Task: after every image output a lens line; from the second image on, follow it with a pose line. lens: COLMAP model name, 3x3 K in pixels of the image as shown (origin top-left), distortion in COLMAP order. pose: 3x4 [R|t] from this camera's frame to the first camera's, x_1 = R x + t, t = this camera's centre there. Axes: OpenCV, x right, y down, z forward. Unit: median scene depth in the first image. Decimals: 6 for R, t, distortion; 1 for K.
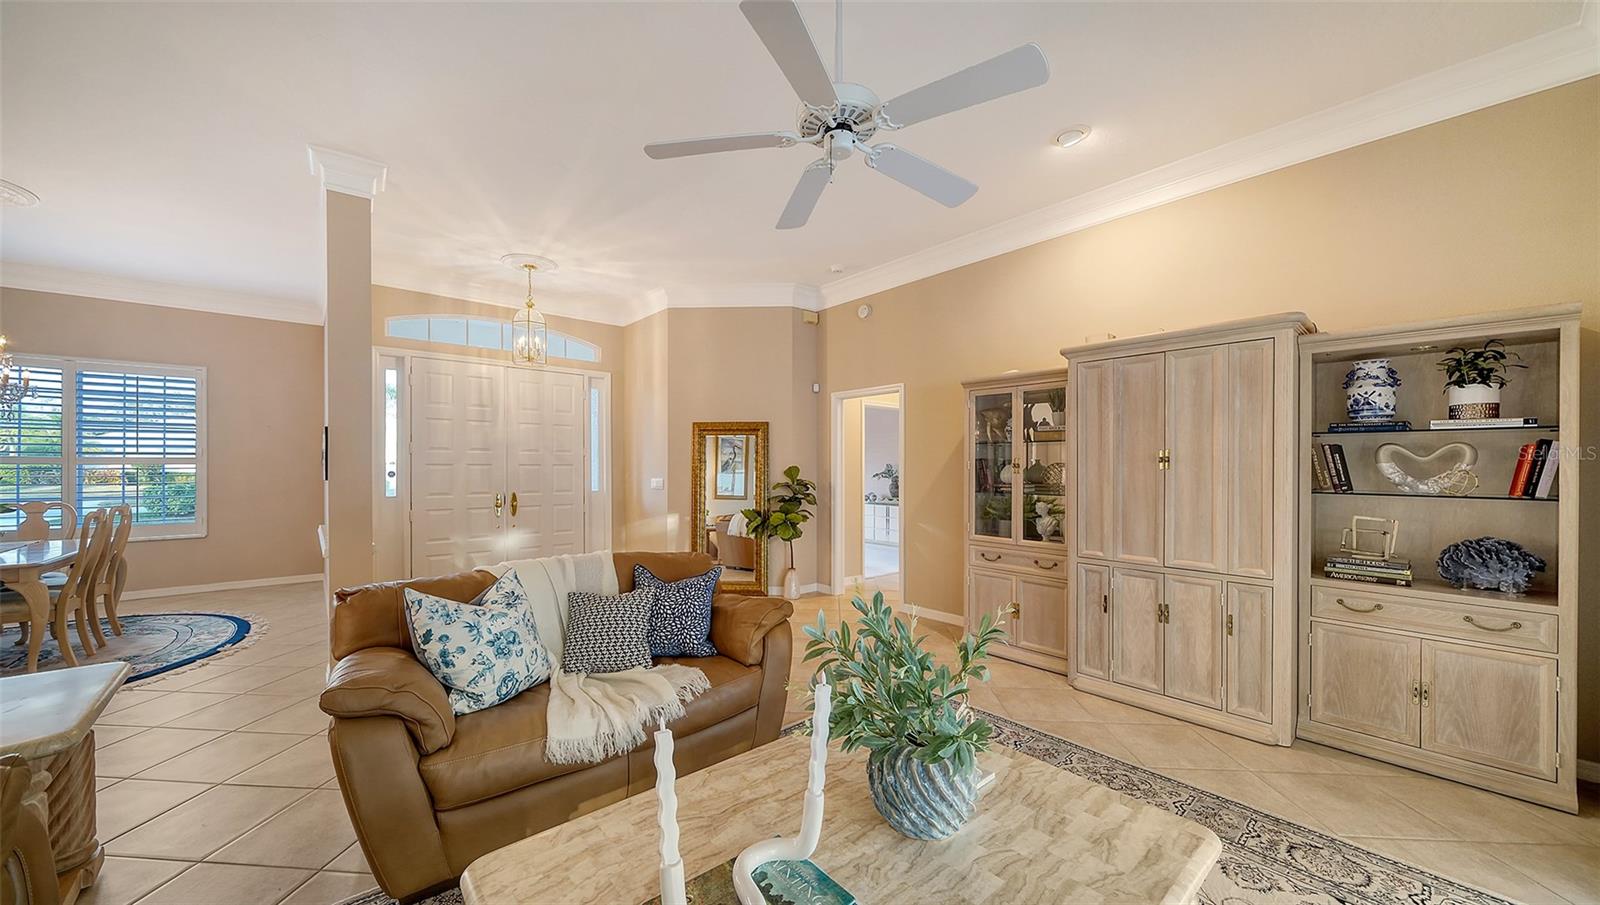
lens RADIAL K [[562.1, 0, 796.0], [0, 562.1, 468.0], [0, 0, 1]] dist [-0.003735, -0.000998]
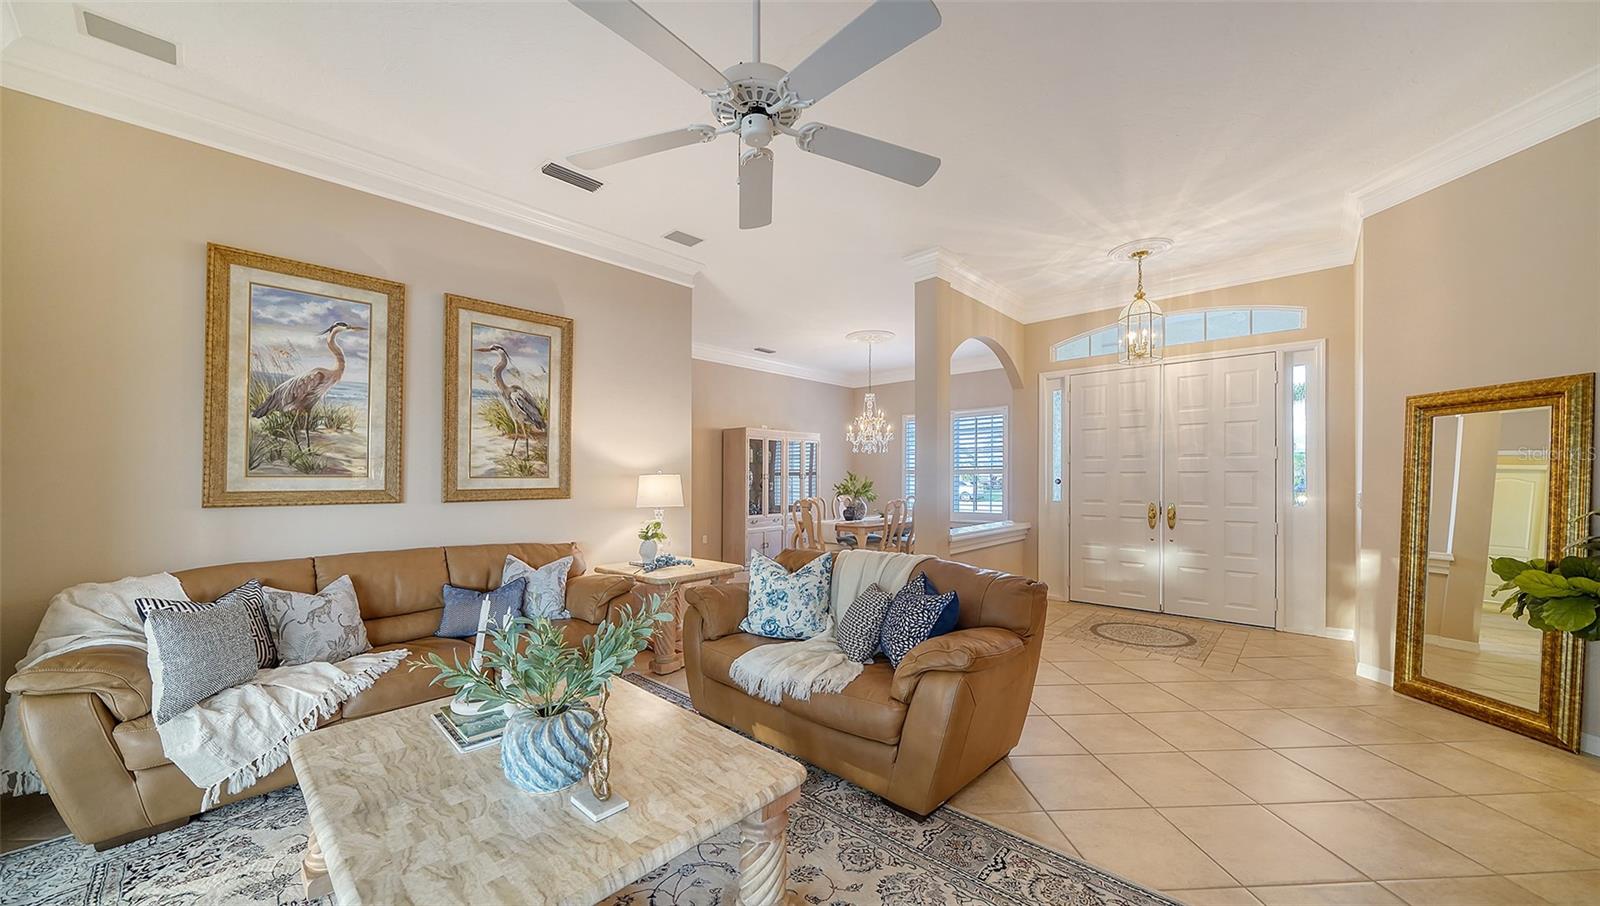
lens RADIAL K [[562.1, 0, 793.2], [0, 562.1, 478.2], [0, 0, 1]] dist [-0.003735, -0.000998]
pose [[0.111943, 0.002778, -0.993711, 0.352477], [0.001690, 0.999994, 0.002986, -0.000373], [0.993713, -0.002013, 0.111938, 0.334759]]
